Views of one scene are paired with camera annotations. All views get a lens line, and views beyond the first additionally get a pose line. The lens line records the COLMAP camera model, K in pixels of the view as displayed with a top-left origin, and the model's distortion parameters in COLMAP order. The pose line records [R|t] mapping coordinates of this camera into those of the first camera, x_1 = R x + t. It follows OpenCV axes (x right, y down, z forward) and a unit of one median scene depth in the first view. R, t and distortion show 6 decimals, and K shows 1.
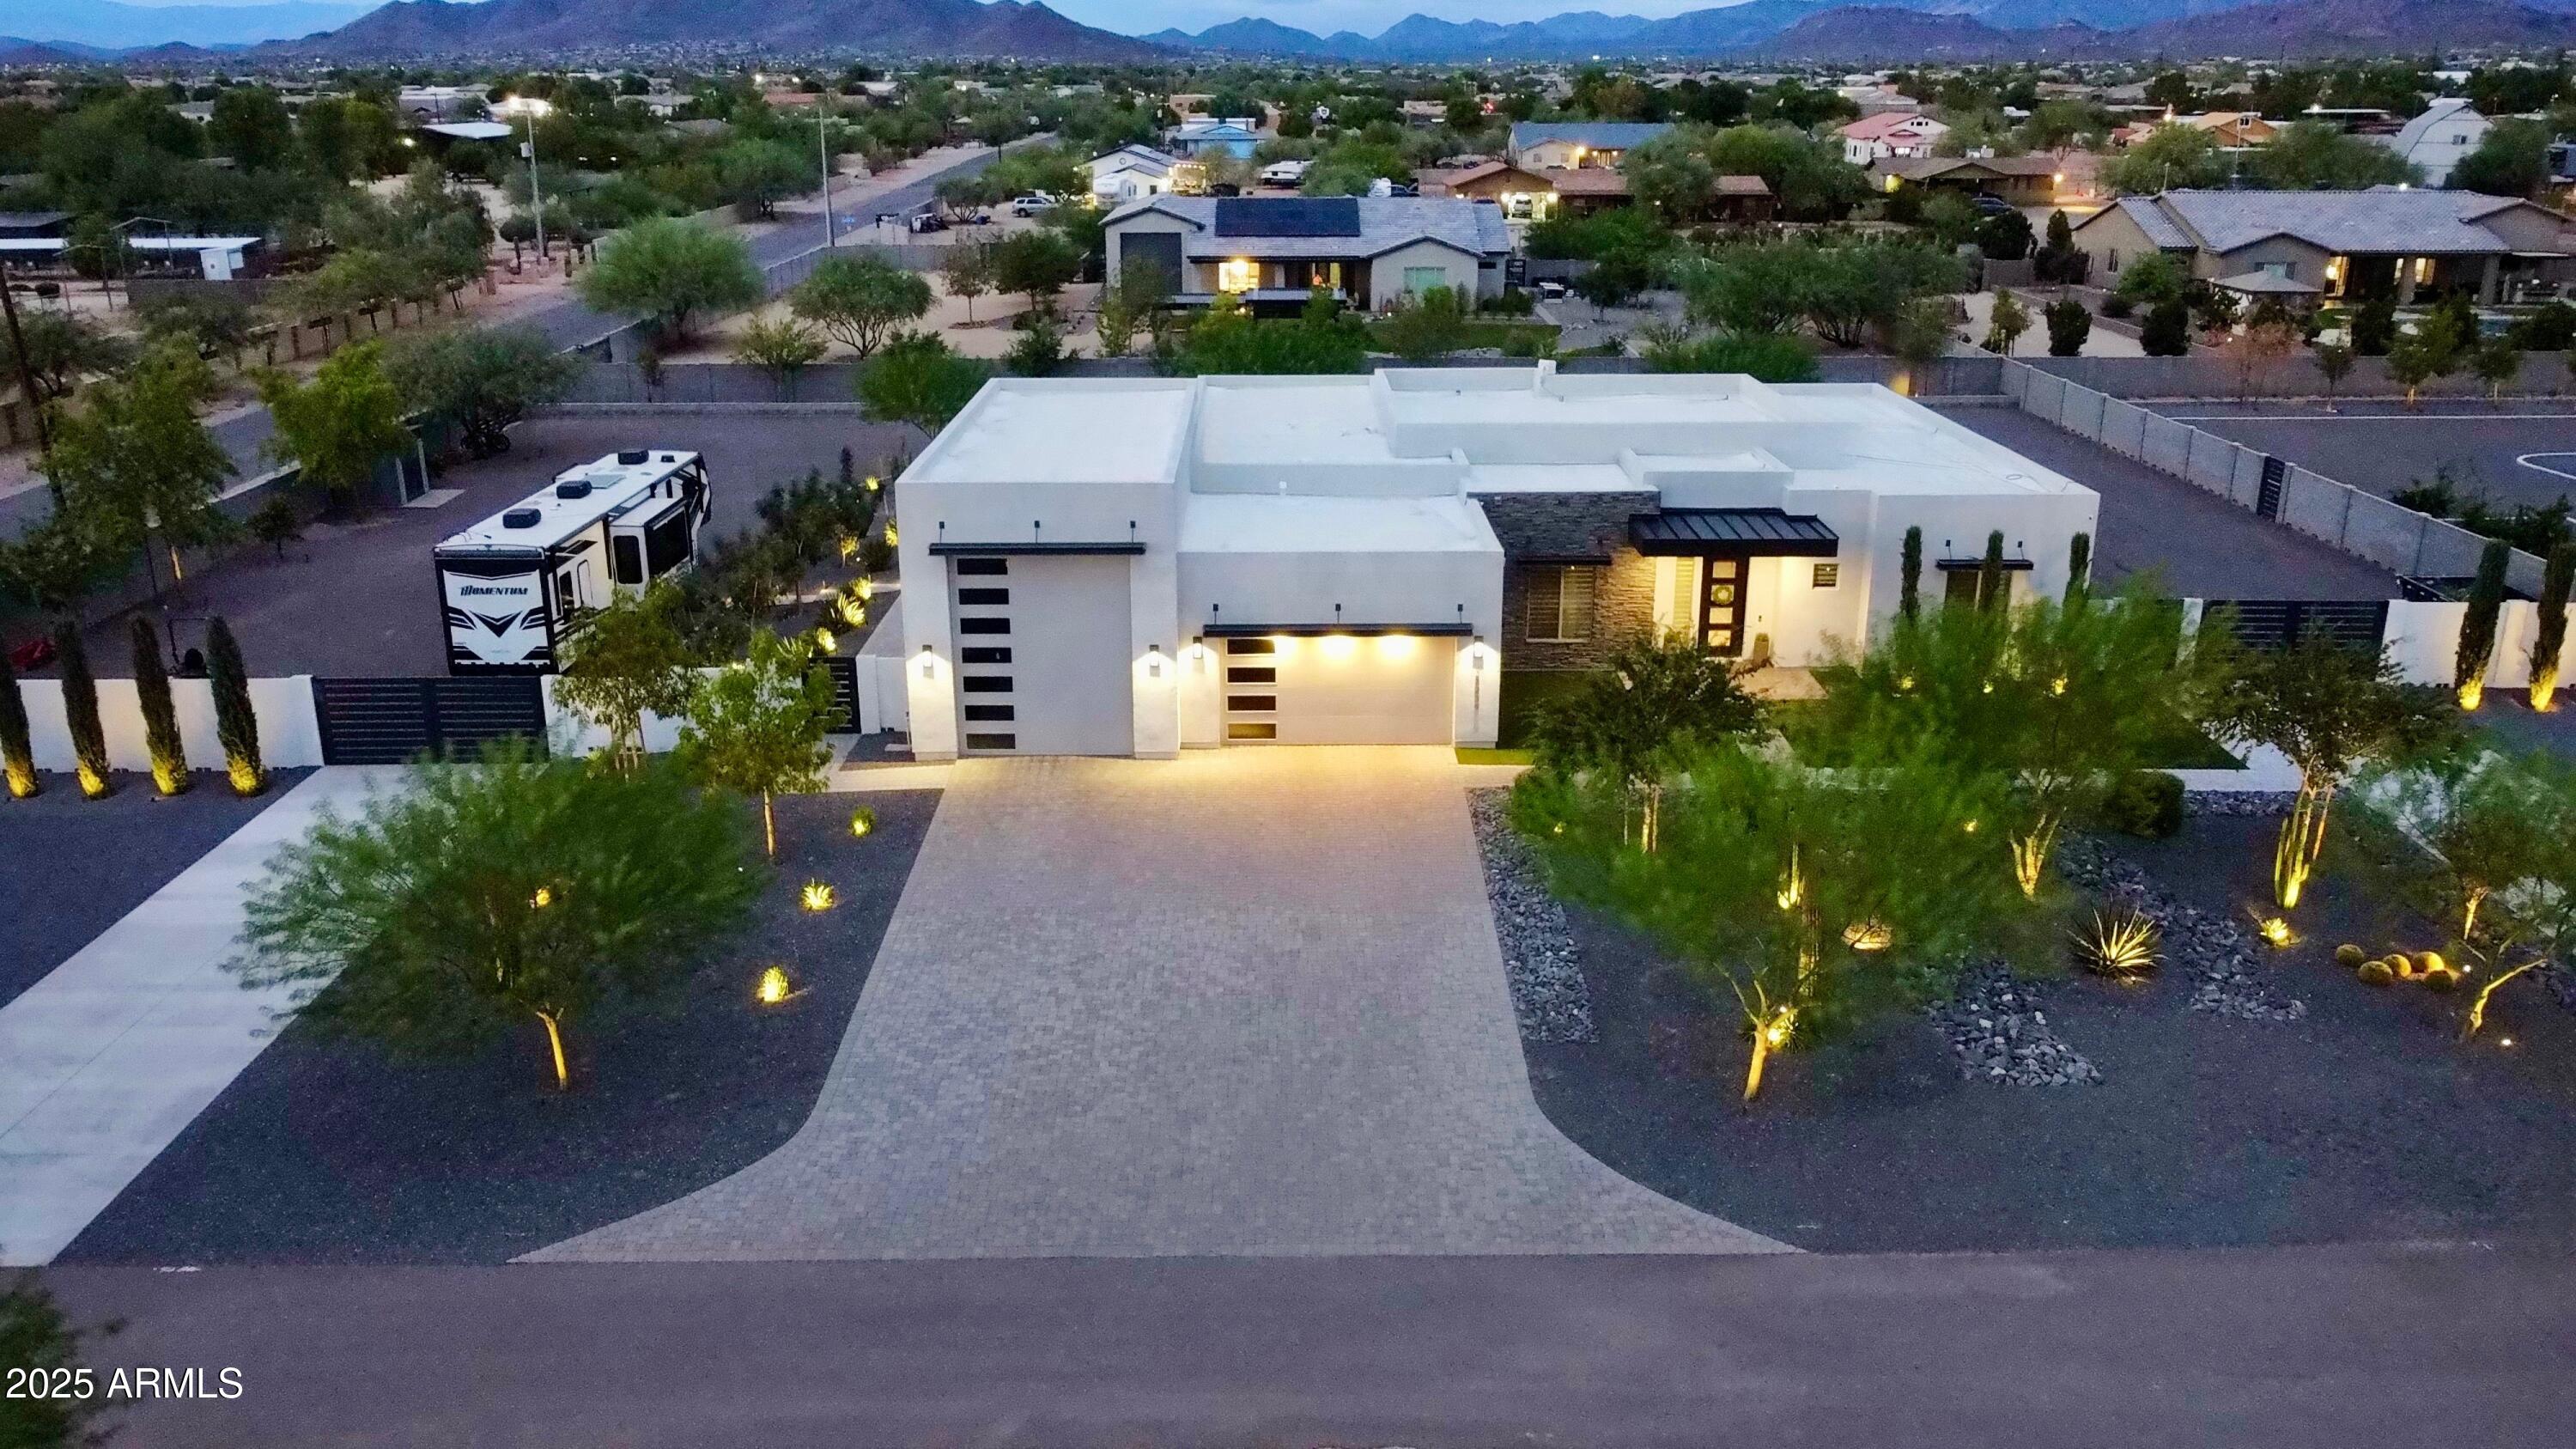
lens RADIAL K [[1974.0, 0, 1269.6], [0, 1974.0, 736.3], [0, 0, 1]] dist [-0.000978, 0.002122]
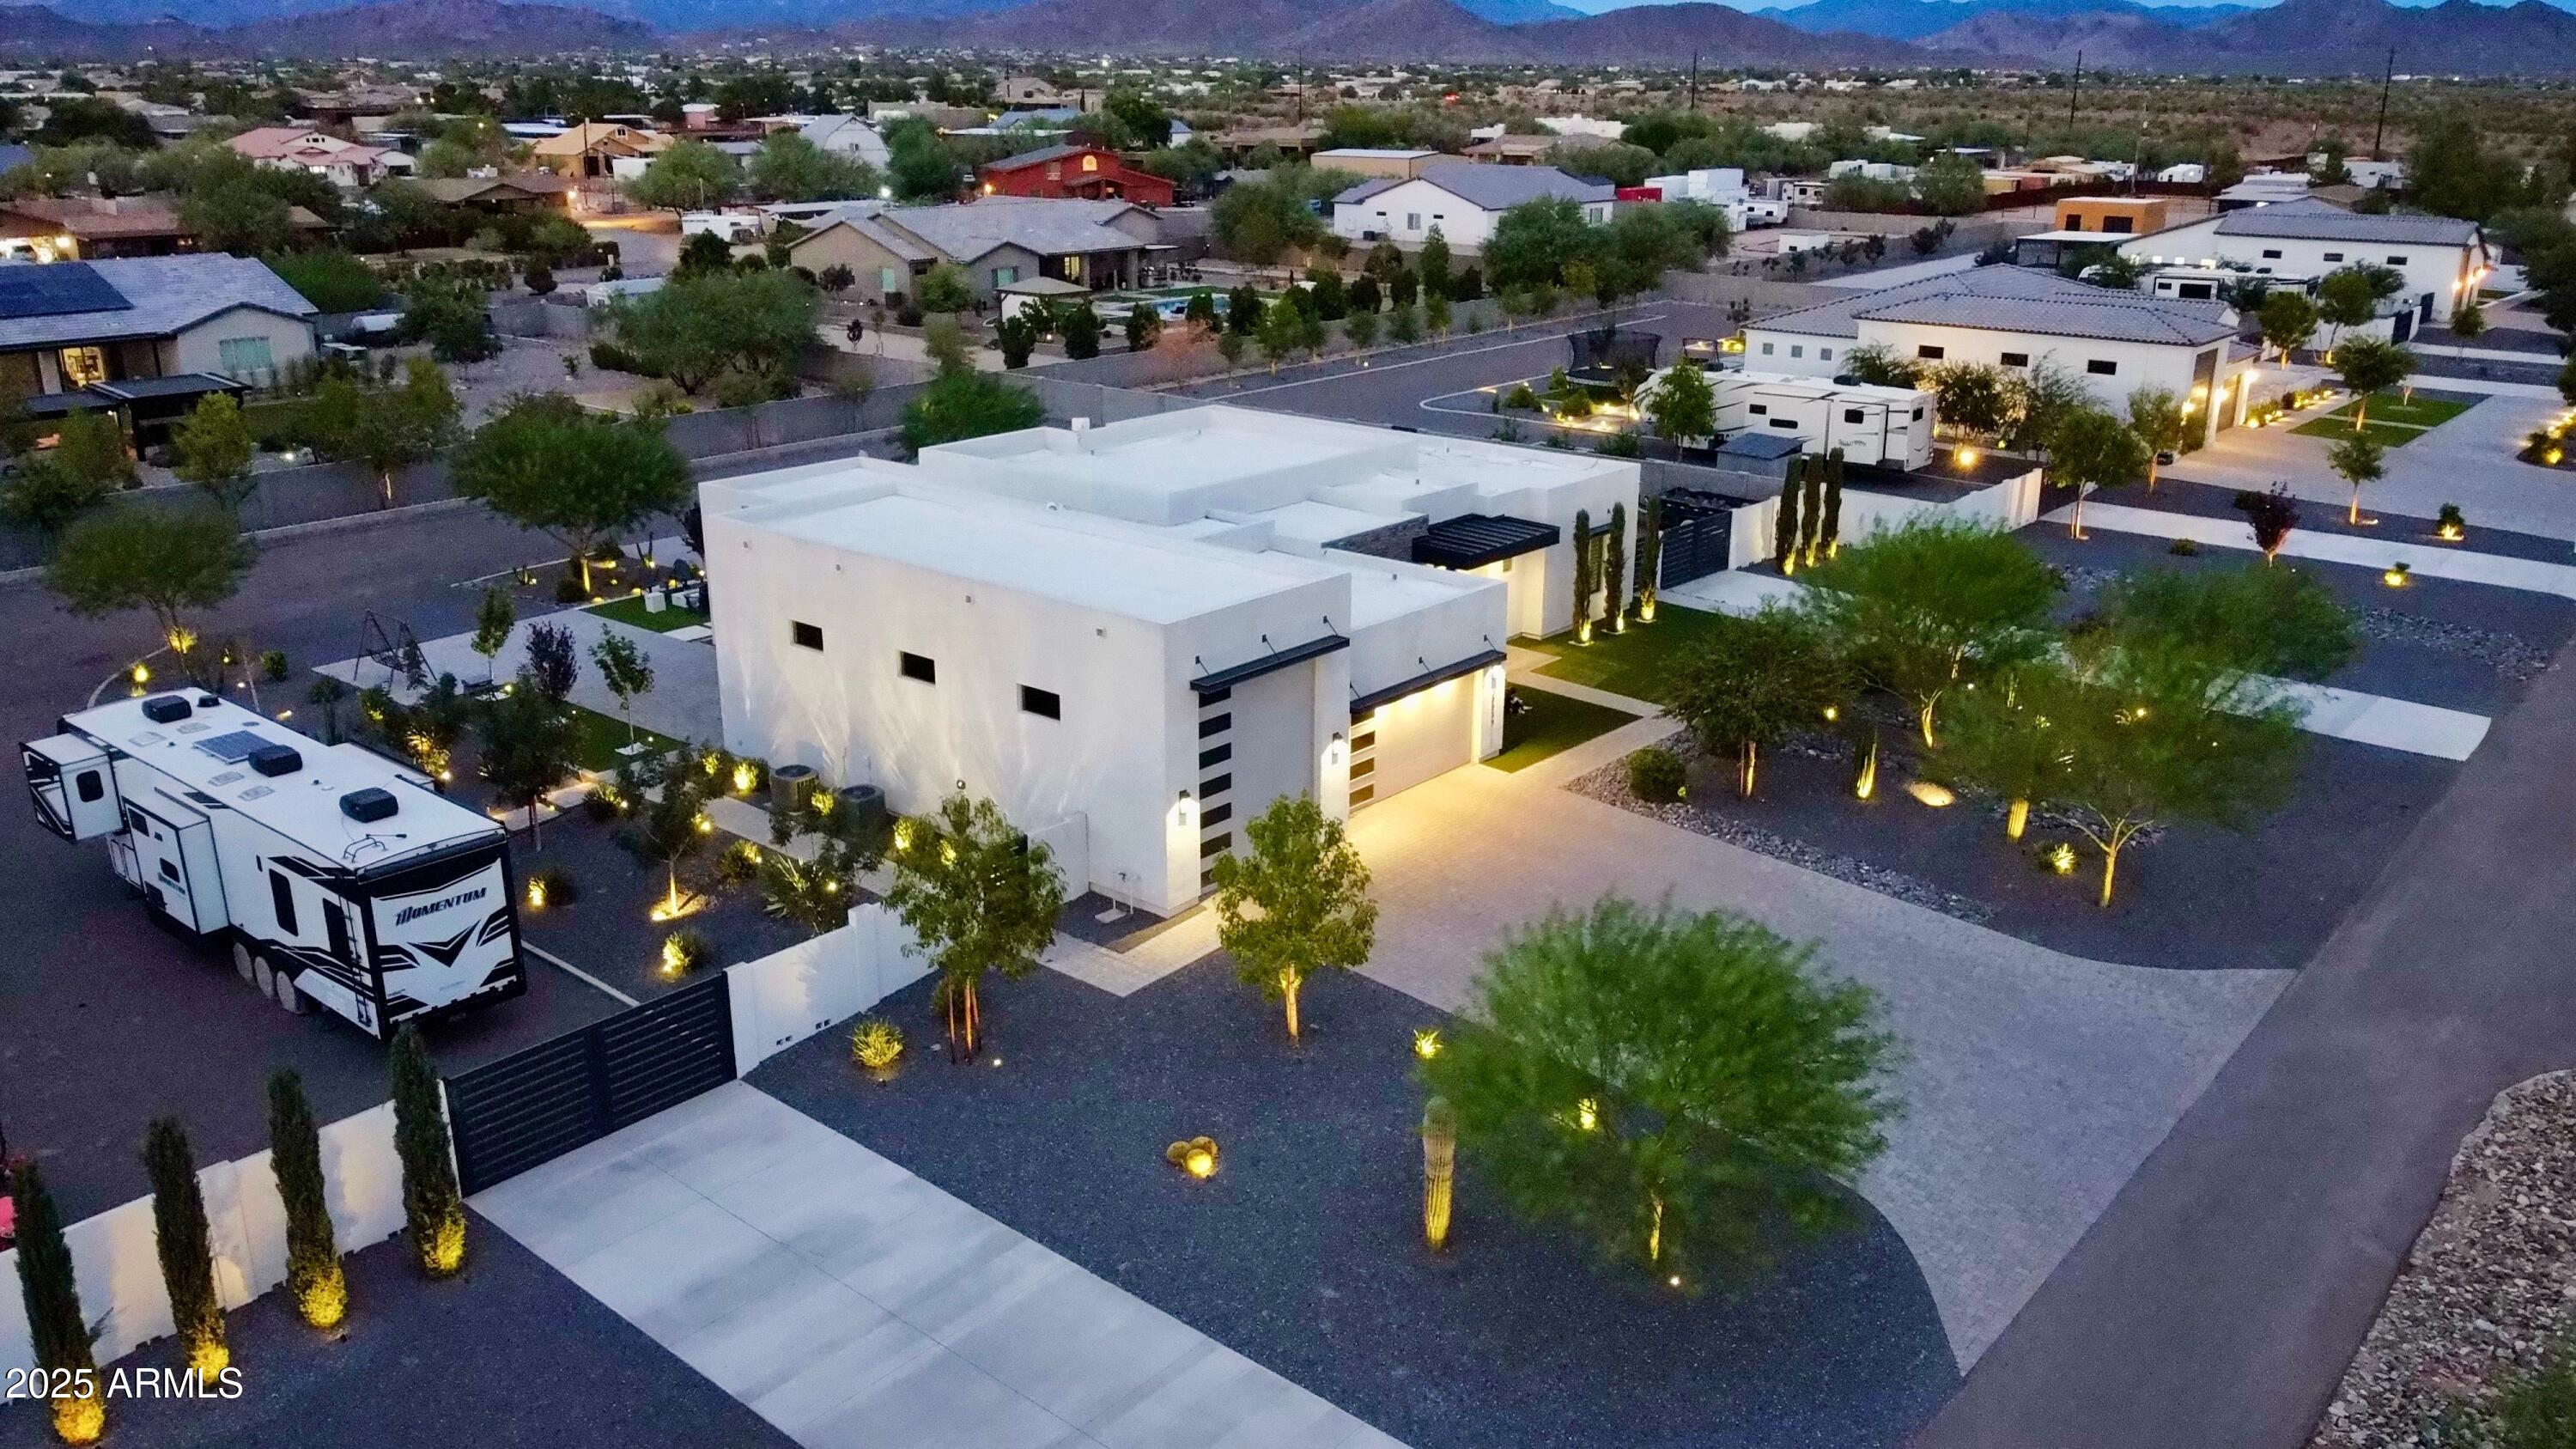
lens RADIAL K [[1974.0, 0, 1286.1], [0, 1974.0, 735.2], [0, 0, 1]] dist [-0.000978, 0.002122]
pose [[0.646563, -0.236246, 0.725358, -0.704025], [0.236457, 0.966073, 0.103875, -0.135813], [-0.725289, 0.104354, 0.680490, 0.287897]]
